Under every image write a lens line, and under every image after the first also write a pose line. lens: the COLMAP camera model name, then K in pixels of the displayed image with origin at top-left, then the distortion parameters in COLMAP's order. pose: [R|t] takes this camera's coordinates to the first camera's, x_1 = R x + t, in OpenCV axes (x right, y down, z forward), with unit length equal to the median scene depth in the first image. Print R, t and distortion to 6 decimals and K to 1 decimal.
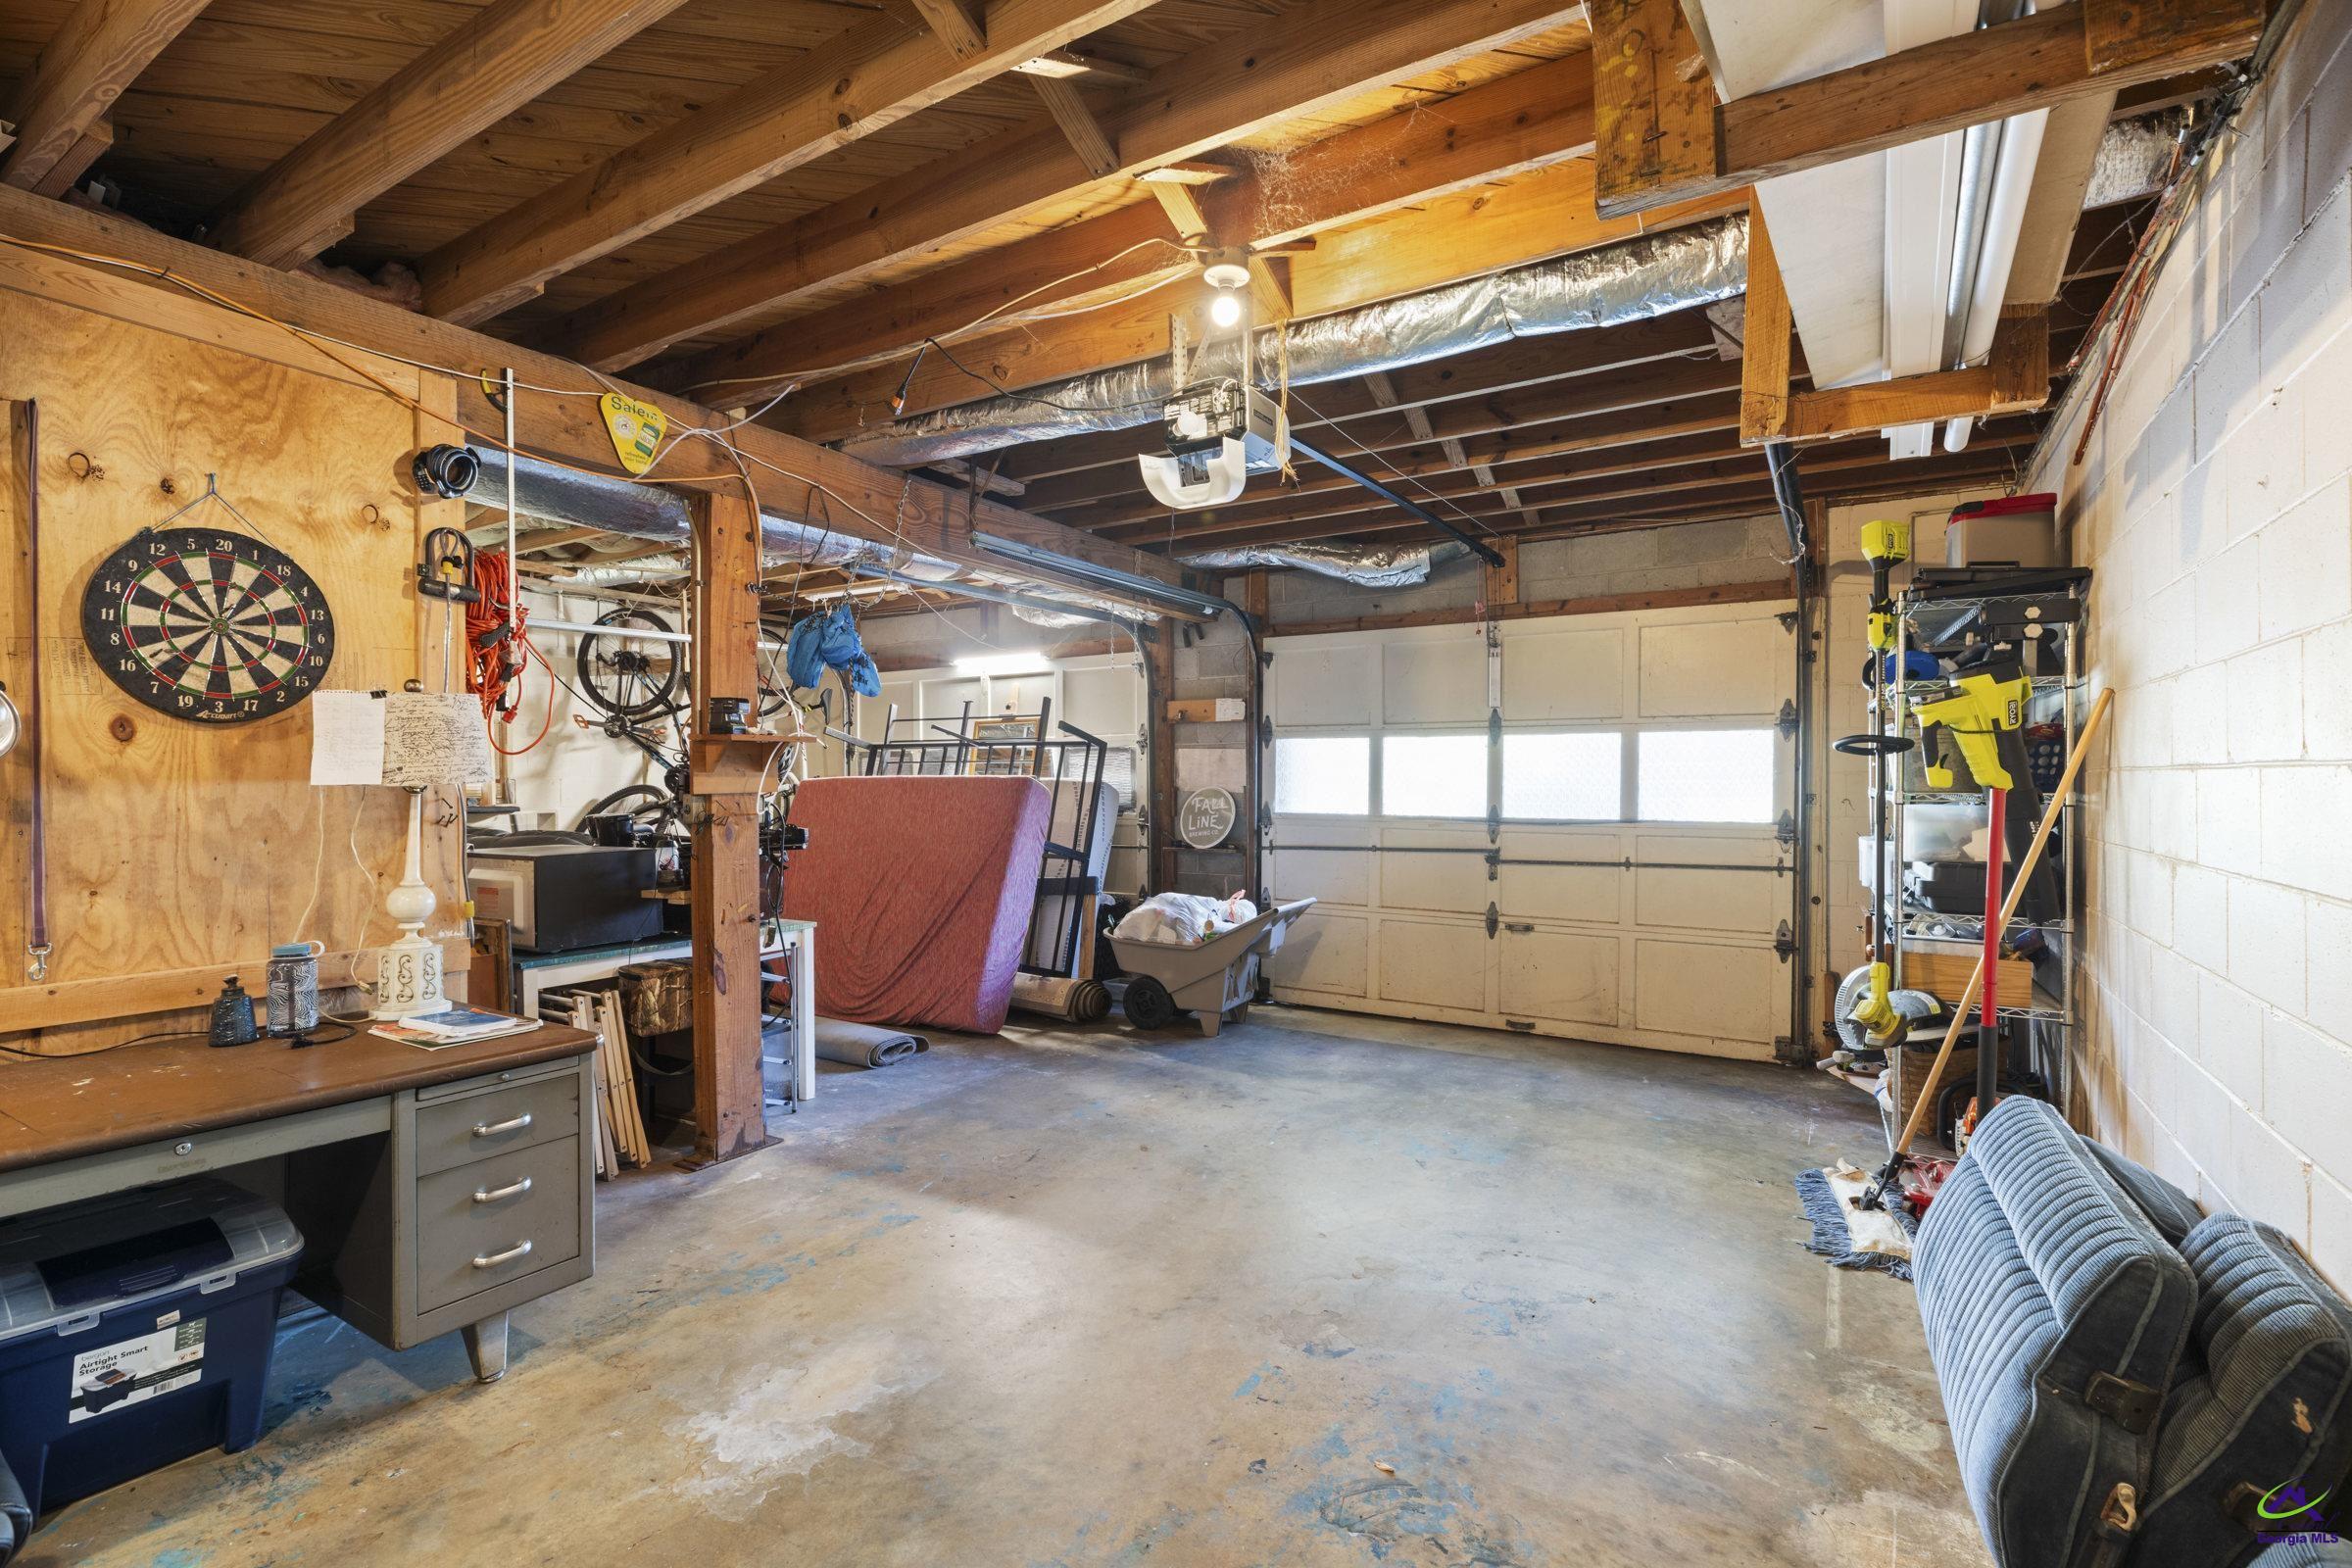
lens RADIAL K [[1071.7, 0, 1187.3], [0, 1071.7, 780.2], [0, 0, 1]] dist [0.009973, -0.001696]
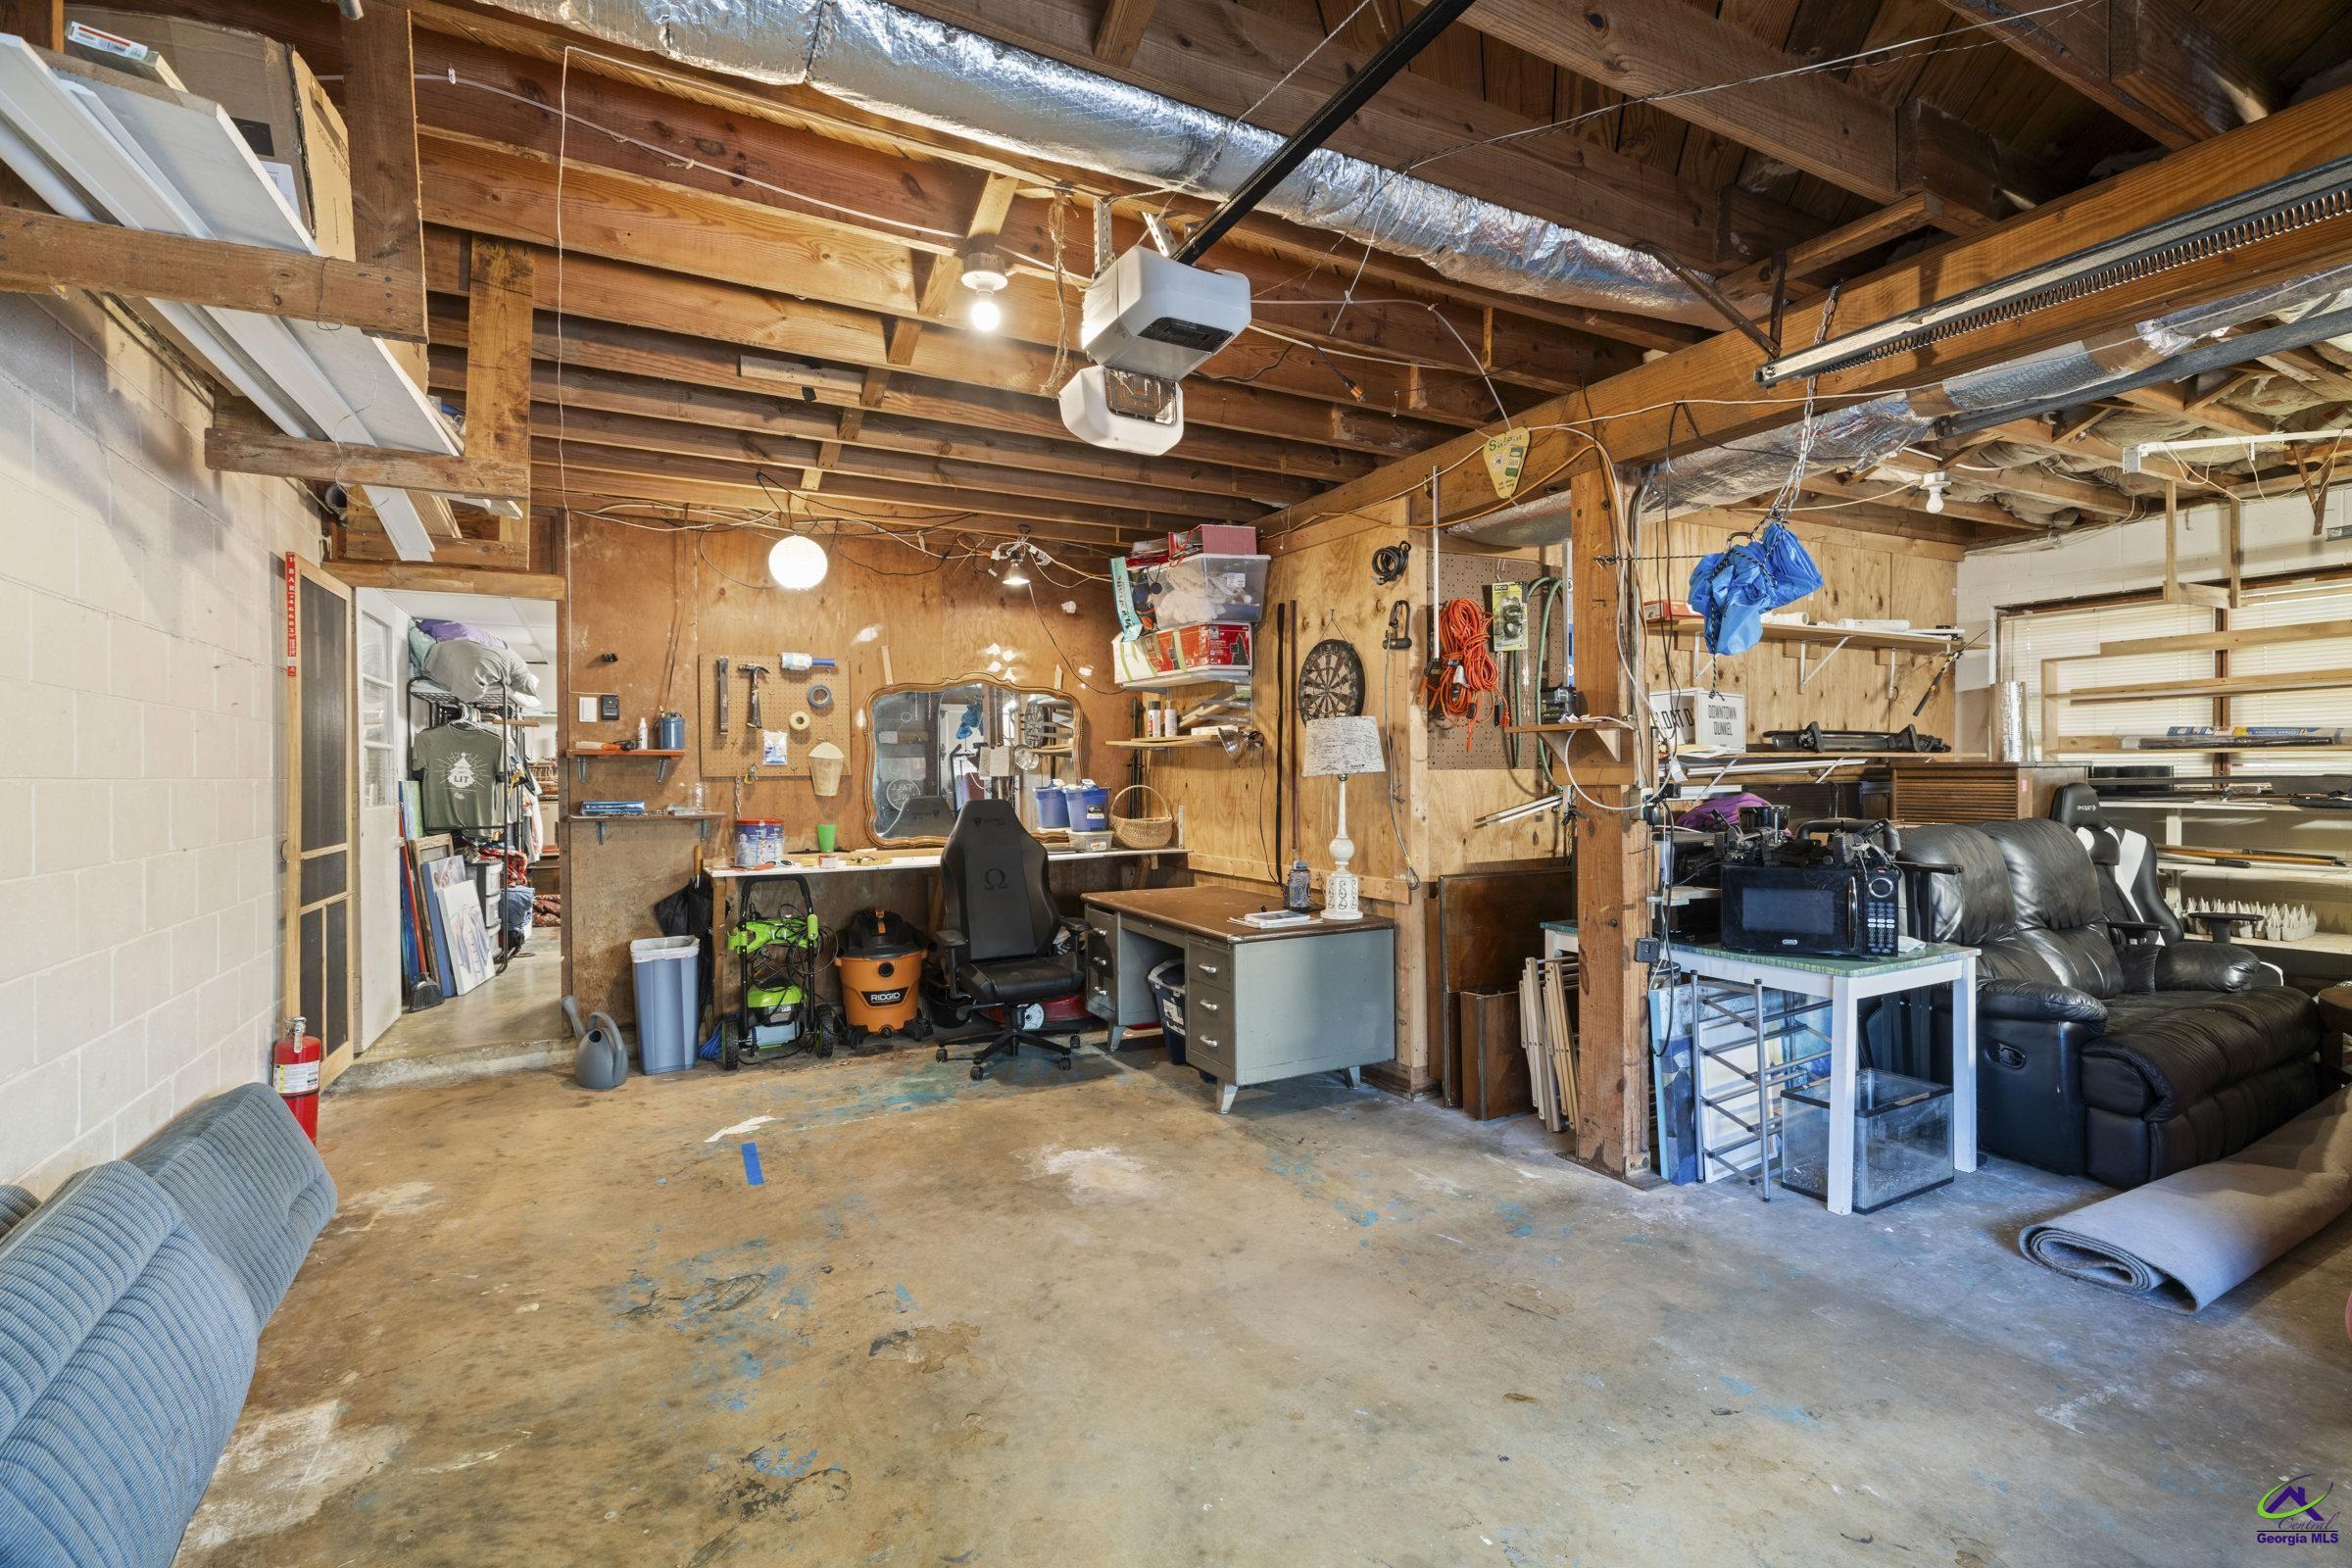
lens RADIAL K [[1071.7, 0, 1187.3], [0, 1071.7, 780.2], [0, 0, 1]] dist [0.009973, -0.001696]
pose [[-0.498548, 0.014173, -0.866746, 0.736361], [0.012324, 0.999881, 0.009262, -0.007129], [0.866775, -0.006064, -0.498663, 1.495240]]
